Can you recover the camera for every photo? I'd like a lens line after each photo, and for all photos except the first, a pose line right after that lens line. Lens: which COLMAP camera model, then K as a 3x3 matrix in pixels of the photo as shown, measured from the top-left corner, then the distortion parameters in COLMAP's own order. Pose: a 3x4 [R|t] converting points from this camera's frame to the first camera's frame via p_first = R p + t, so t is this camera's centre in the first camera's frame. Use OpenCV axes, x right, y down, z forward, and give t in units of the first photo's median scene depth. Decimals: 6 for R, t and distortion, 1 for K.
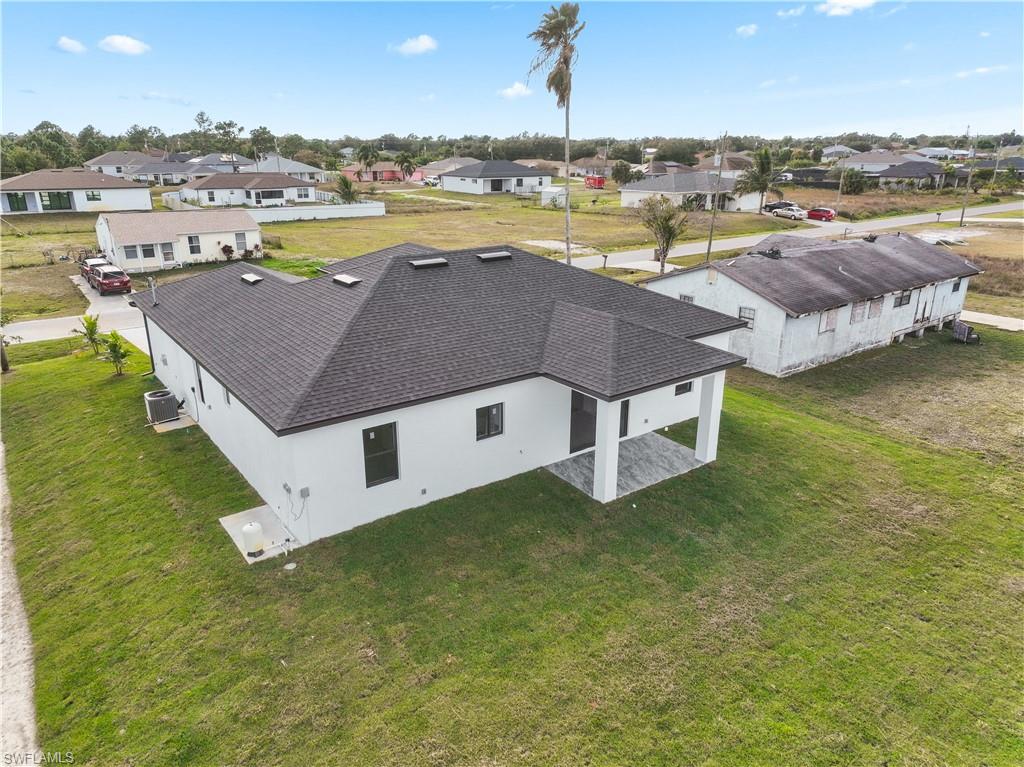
lens RADIAL K [[705.0, 0, 510.8], [0, 705.0, 367.1], [0, 0, 1]] dist [0.051084, -0.025951]
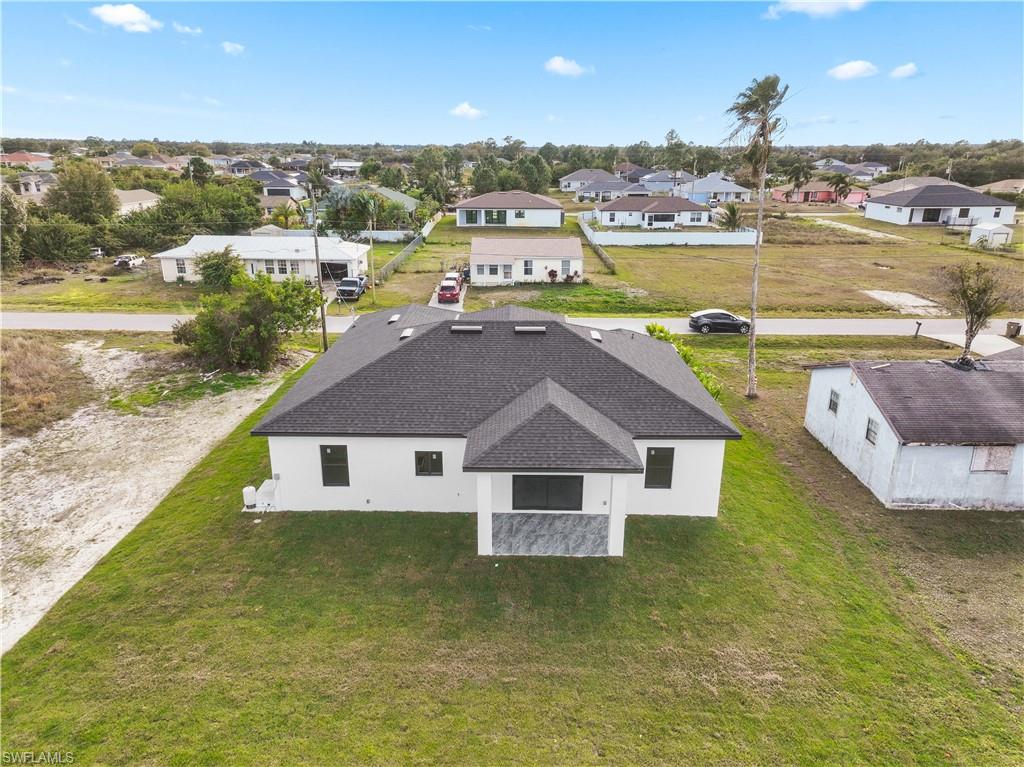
lens RADIAL K [[705.0, 0, 510.8], [0, 705.0, 367.1], [0, 0, 1]] dist [0.051084, -0.025951]
pose [[0.797762, 0.177902, -0.576131, 0.258118], [-0.182895, 0.981863, 0.049934, -0.060158], [0.574565, 0.065536, 0.815831, 0.012114]]
